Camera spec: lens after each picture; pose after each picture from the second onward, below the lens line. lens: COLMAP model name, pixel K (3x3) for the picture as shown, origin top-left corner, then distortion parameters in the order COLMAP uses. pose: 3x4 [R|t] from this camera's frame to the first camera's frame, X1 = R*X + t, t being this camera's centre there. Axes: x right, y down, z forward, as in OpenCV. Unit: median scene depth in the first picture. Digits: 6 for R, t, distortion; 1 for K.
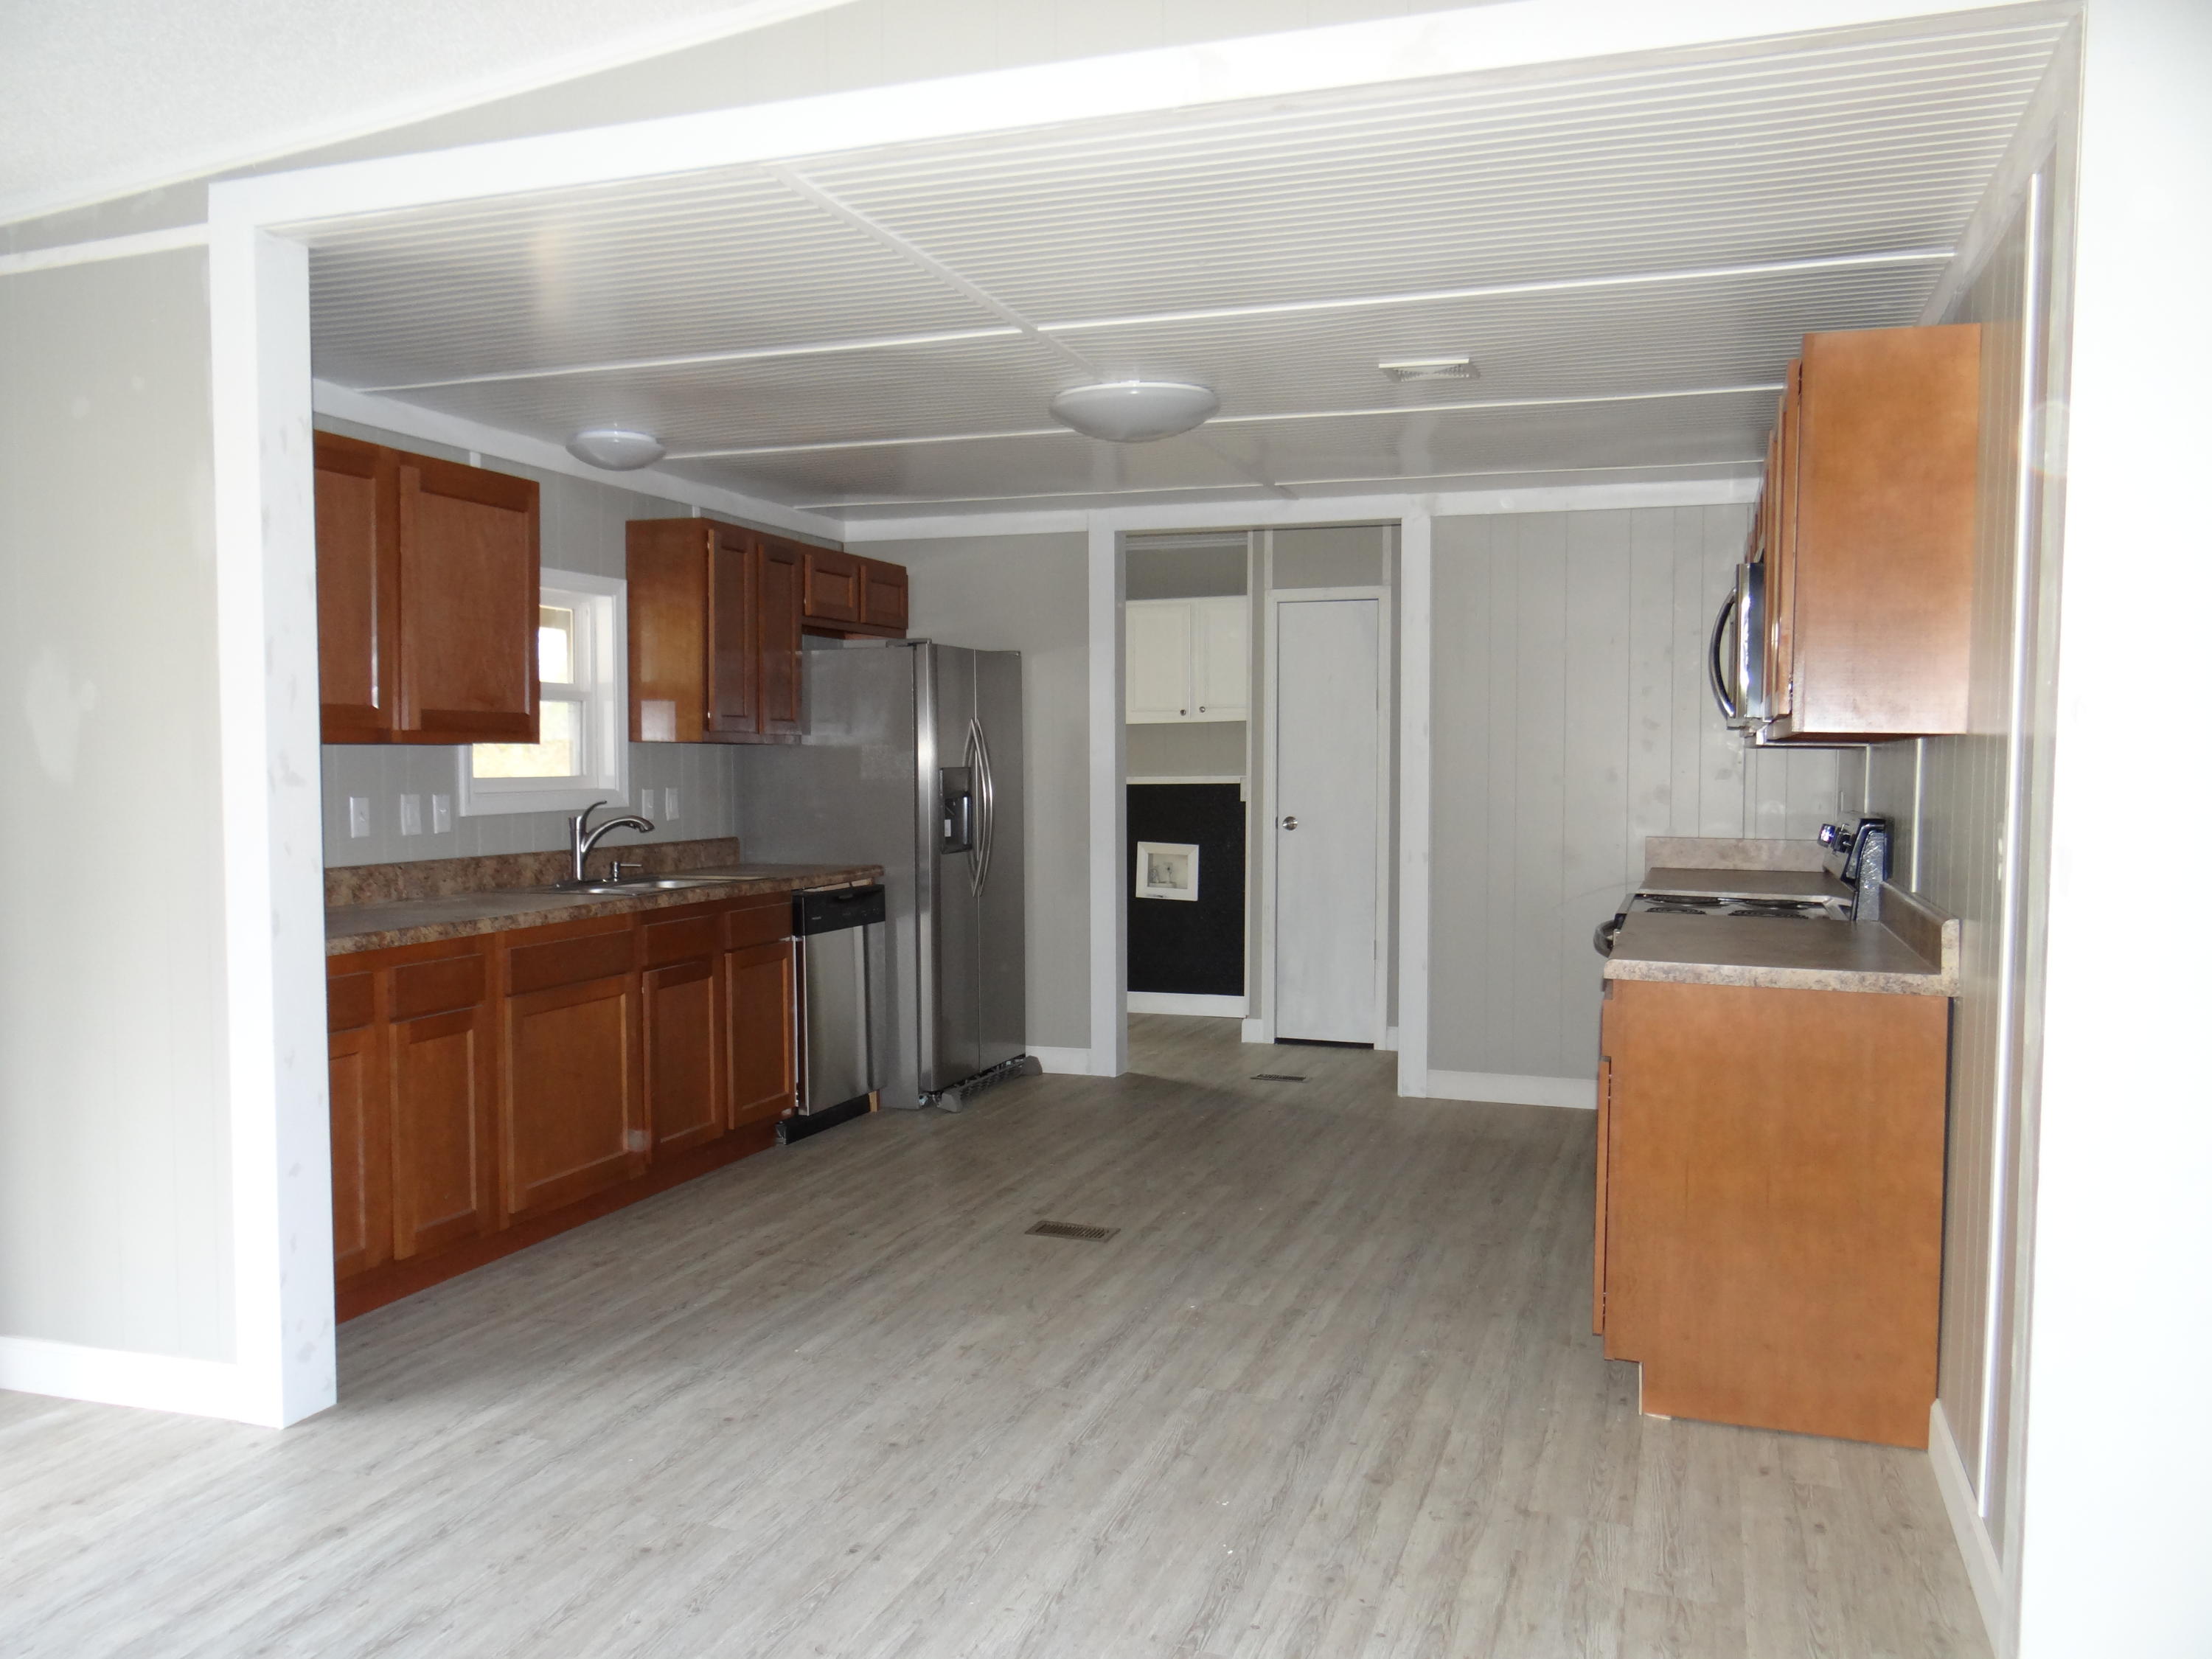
lens RADIAL K [[1740.8, 0, 1106.0], [0, 1740.8, 829.5], [0, 0, 1]] dist [-0.000699, -0.004486]
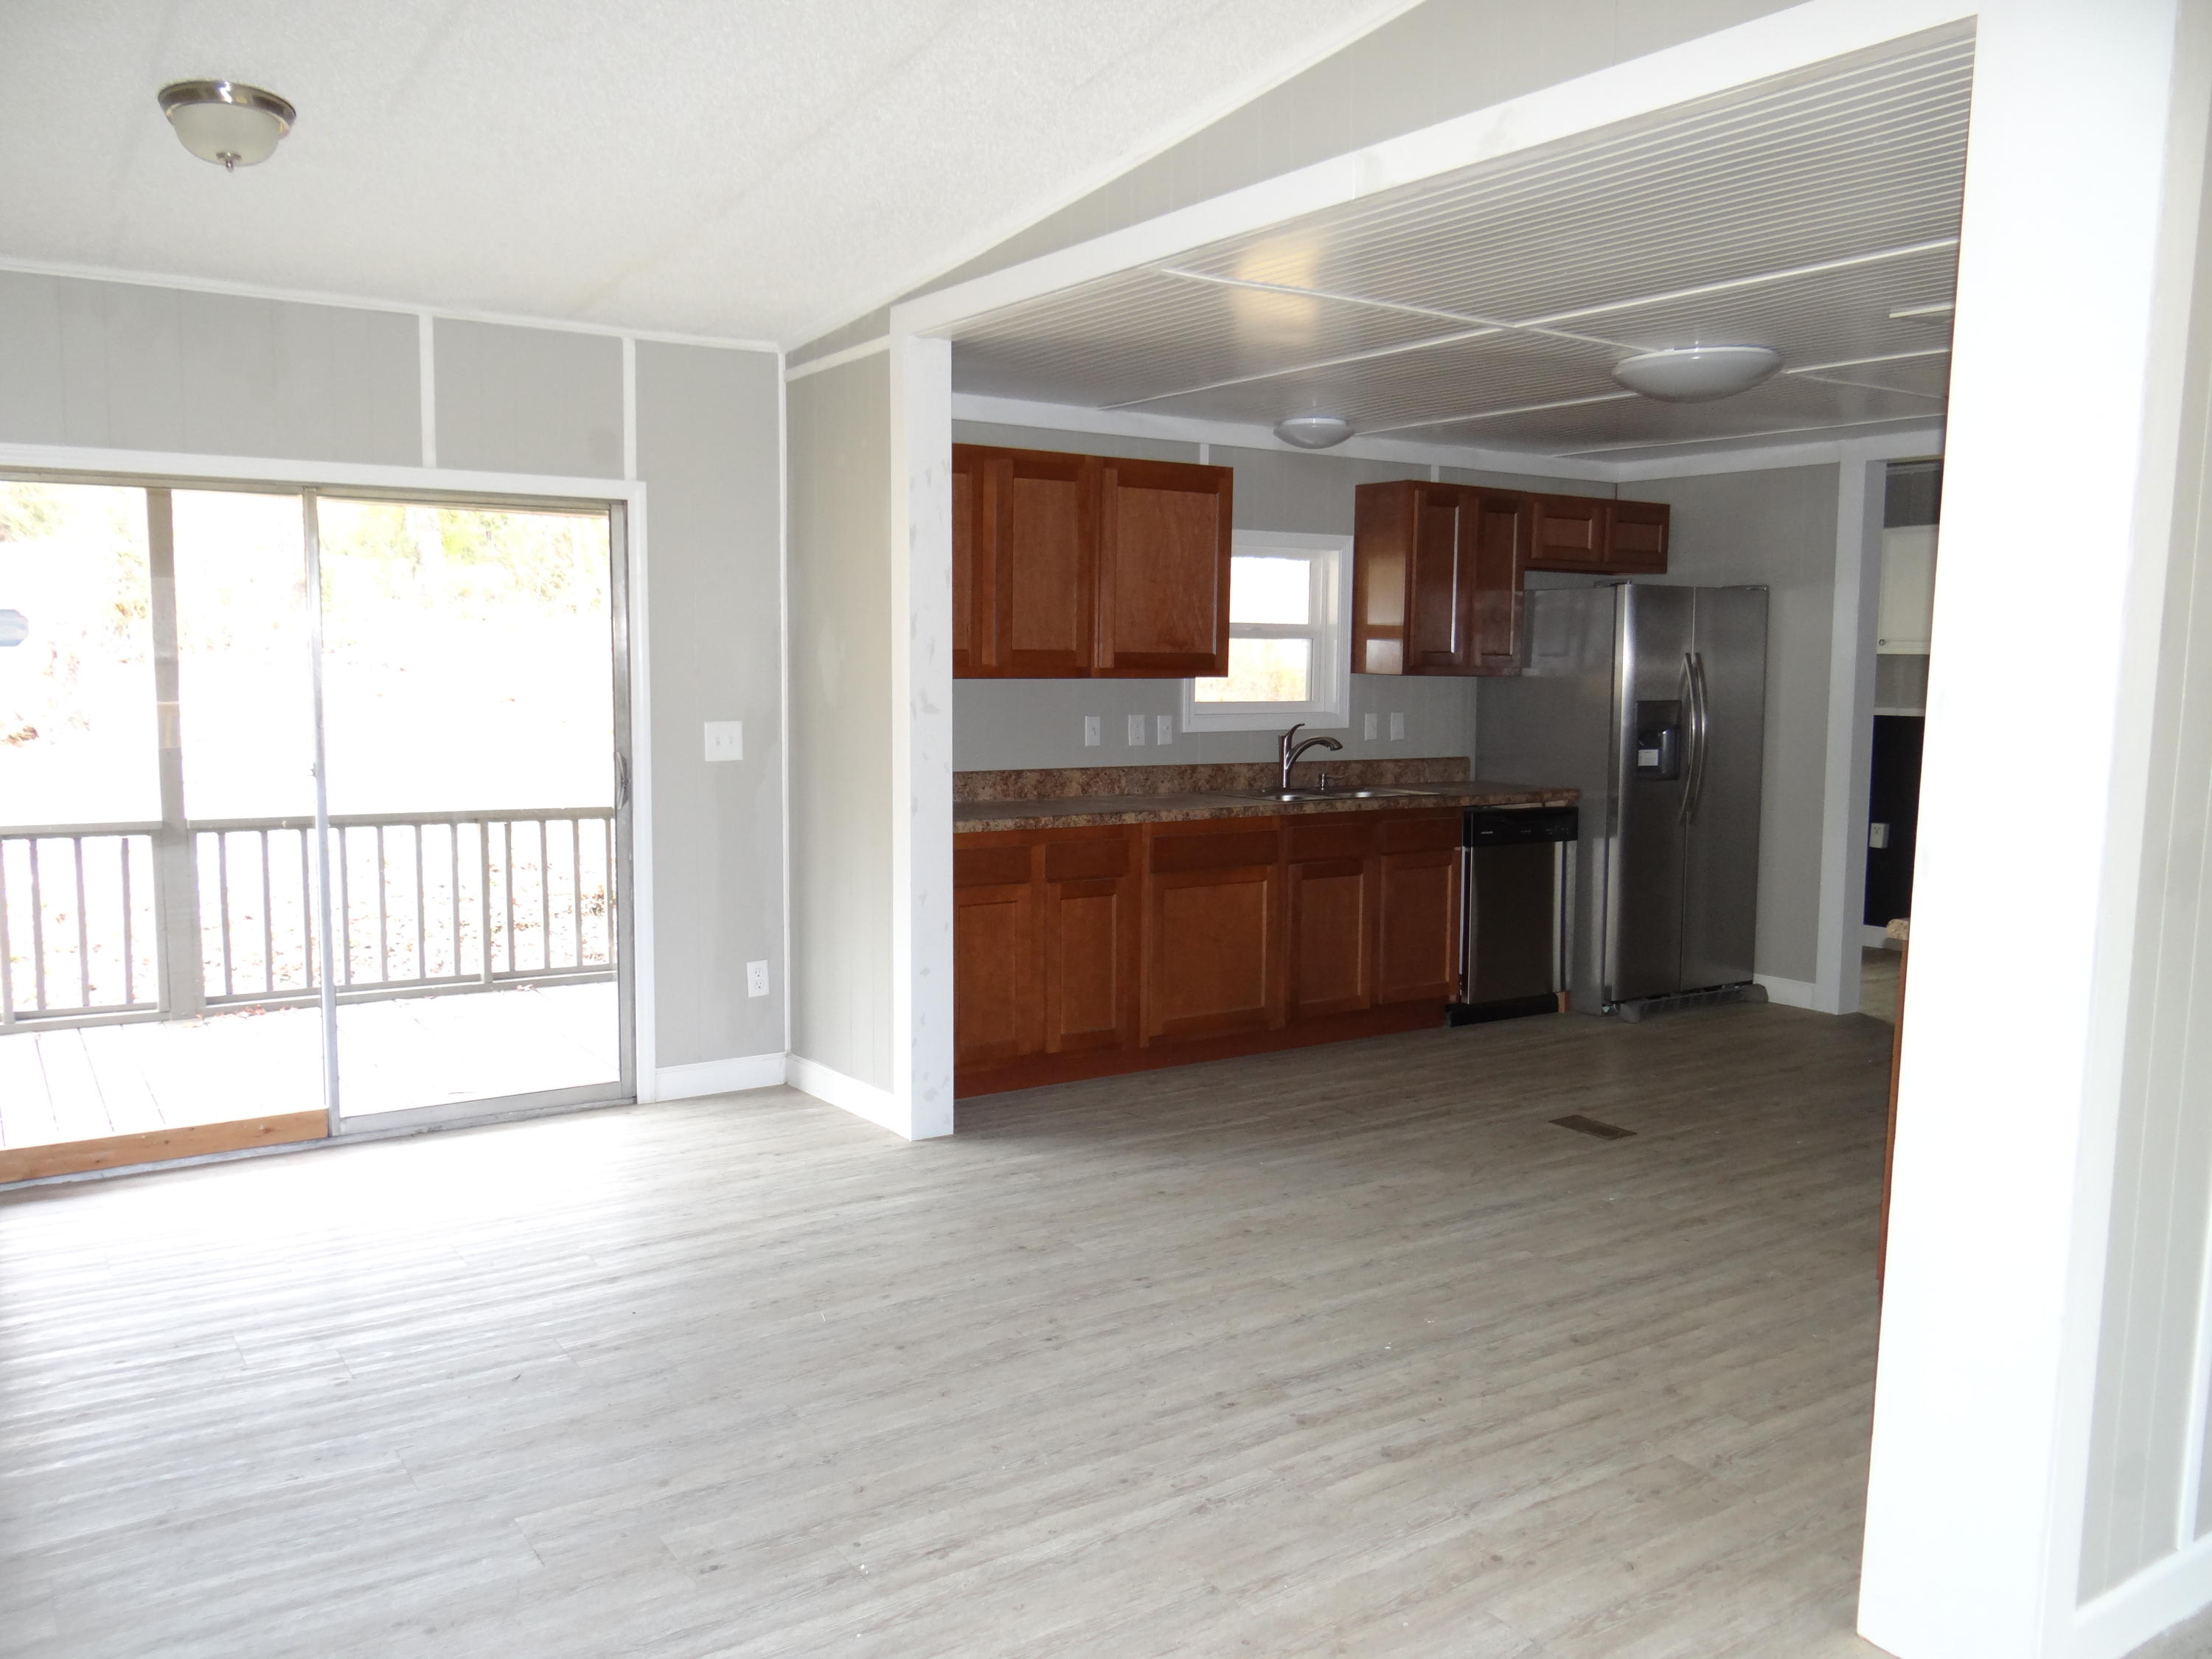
lens RADIAL K [[1758.1, 0, 1106.0], [0, 1758.1, 829.5], [0, 0, 1]] dist [0.008459, 0.004649]
pose [[0.805565, 0.069359, -0.588434, 0.403268], [-0.036854, 0.997067, 0.067071, -0.024315], [0.591361, -0.032344, 0.805758, -0.088475]]
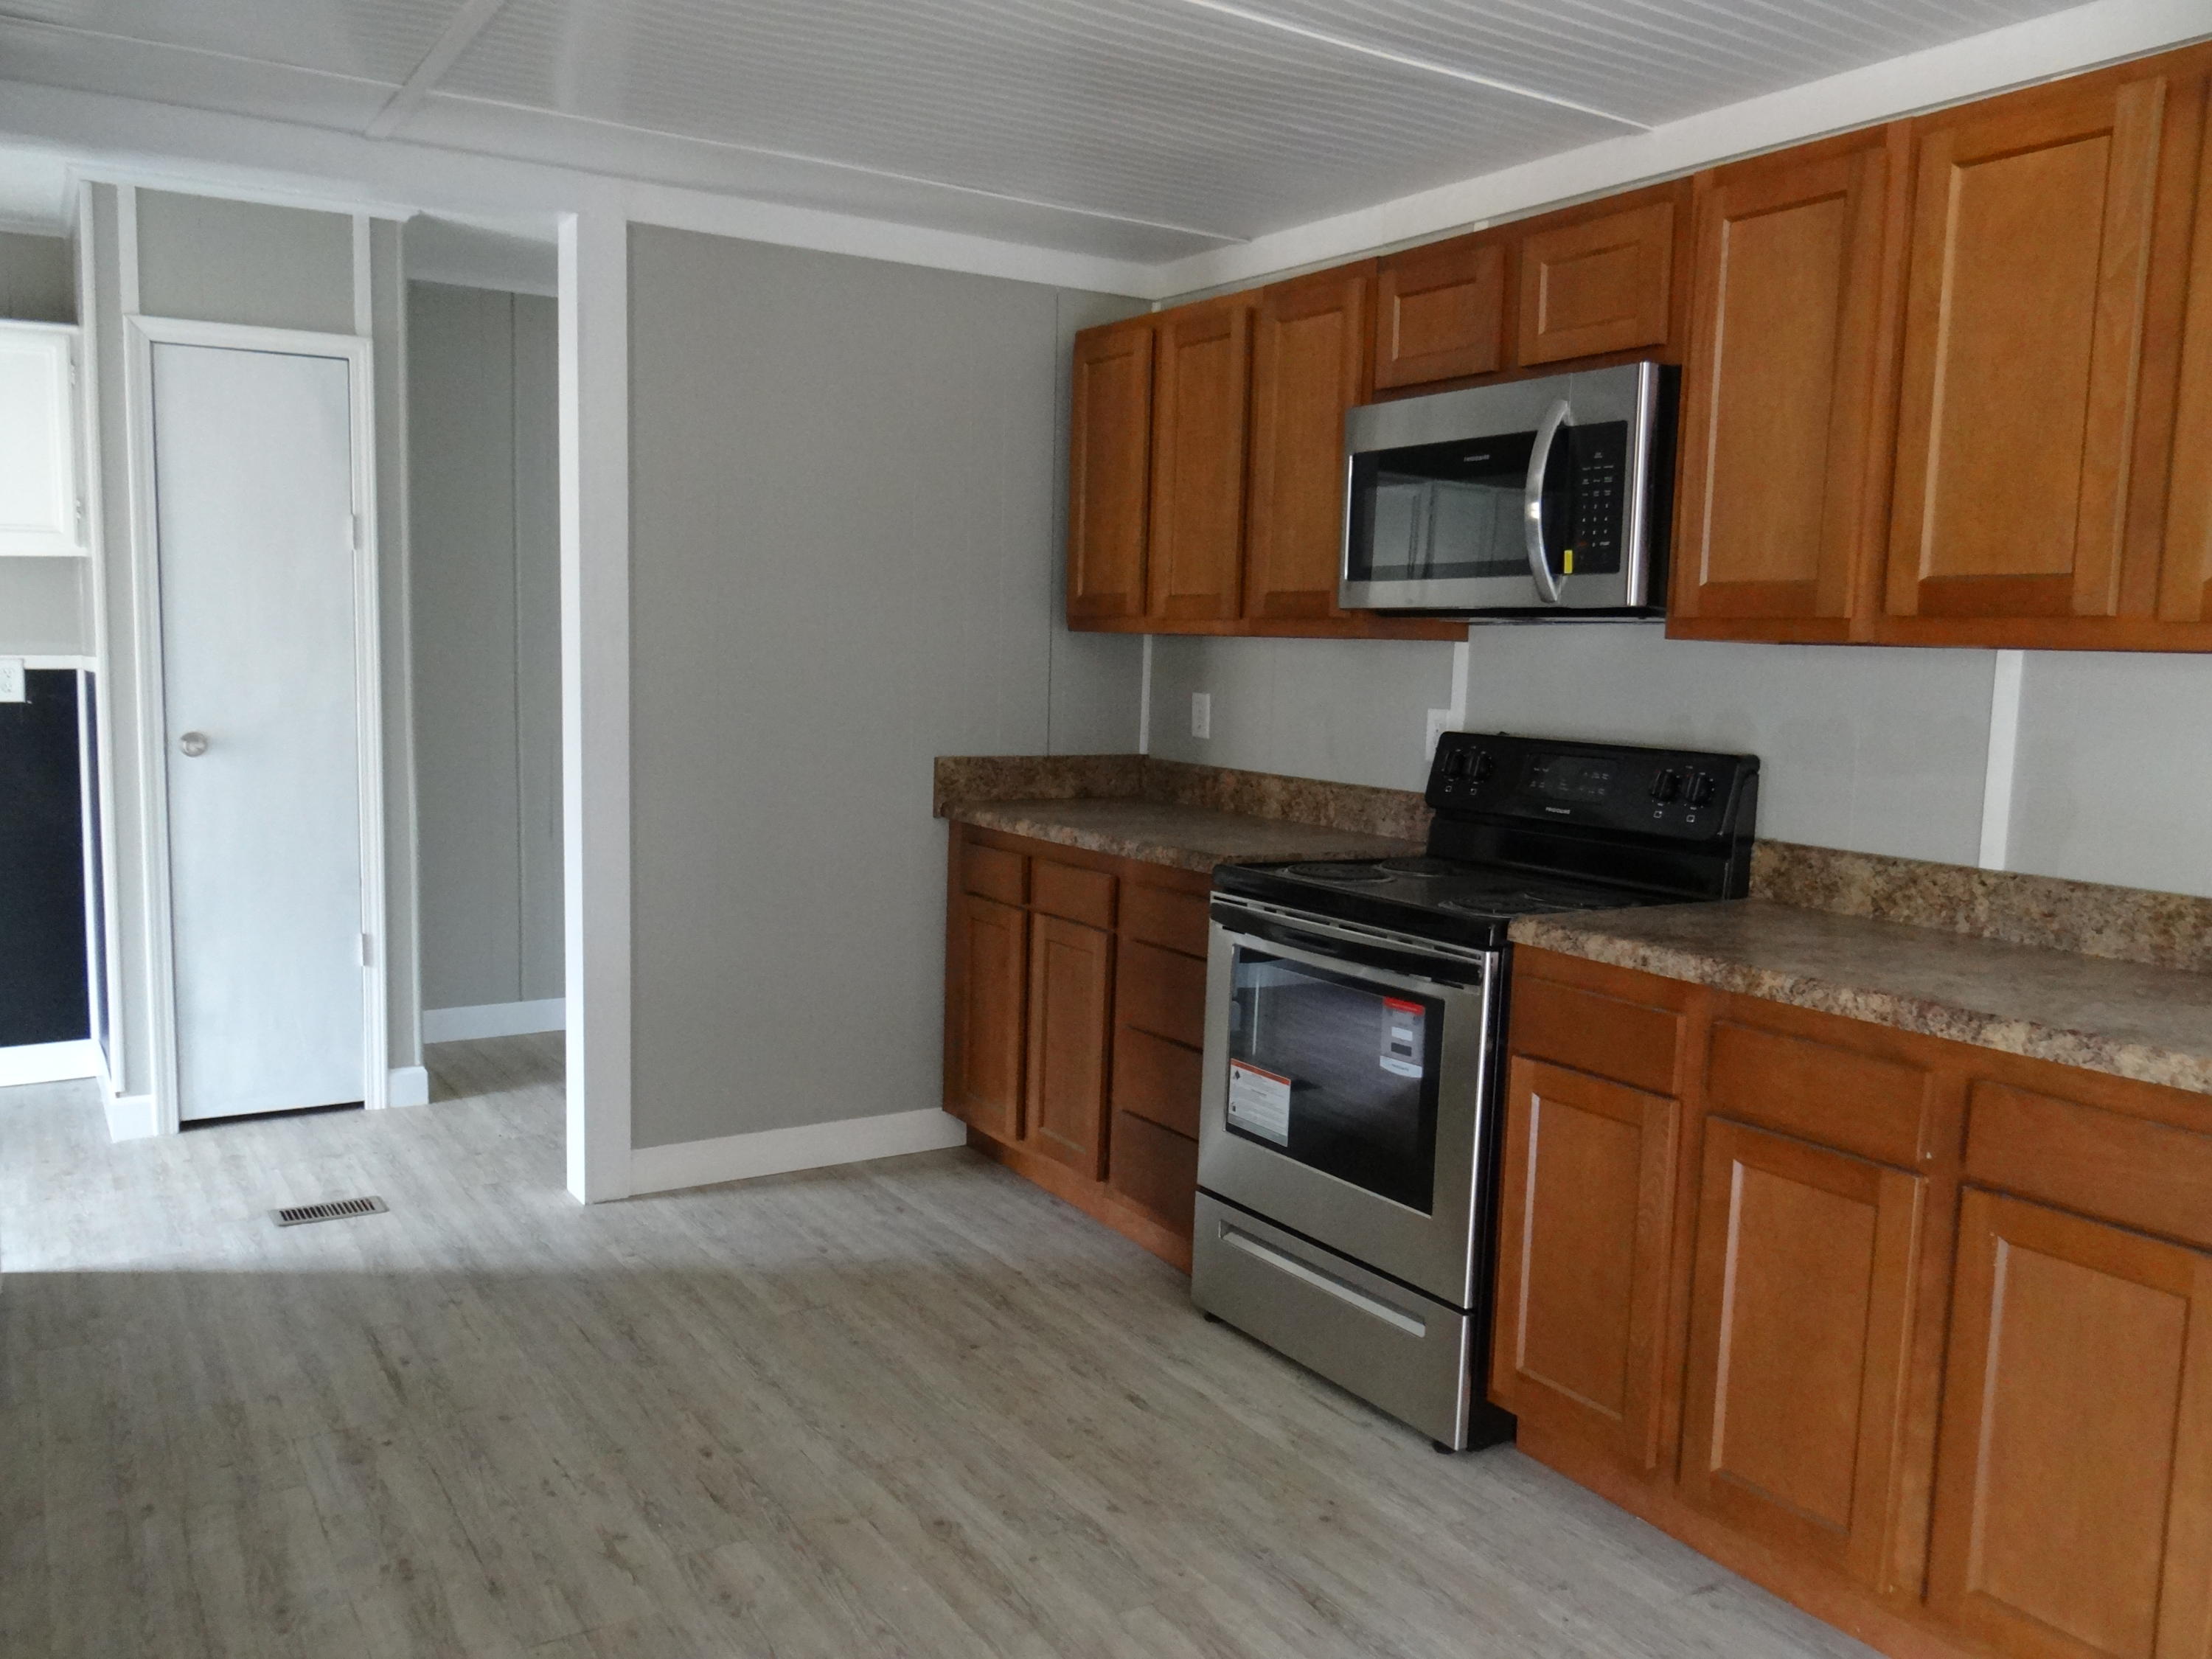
lens RADIAL K [[1726.0, 0, 1103.6], [0, 1726.0, 804.4], [0, 0, 1]] dist [-0.001249, -0.001456]
pose [[0.628023, -0.056043, 0.776174, -0.251046], [0.008147, 0.997822, 0.065454, -0.031252], [-0.778152, -0.034783, 0.627112, 0.709902]]
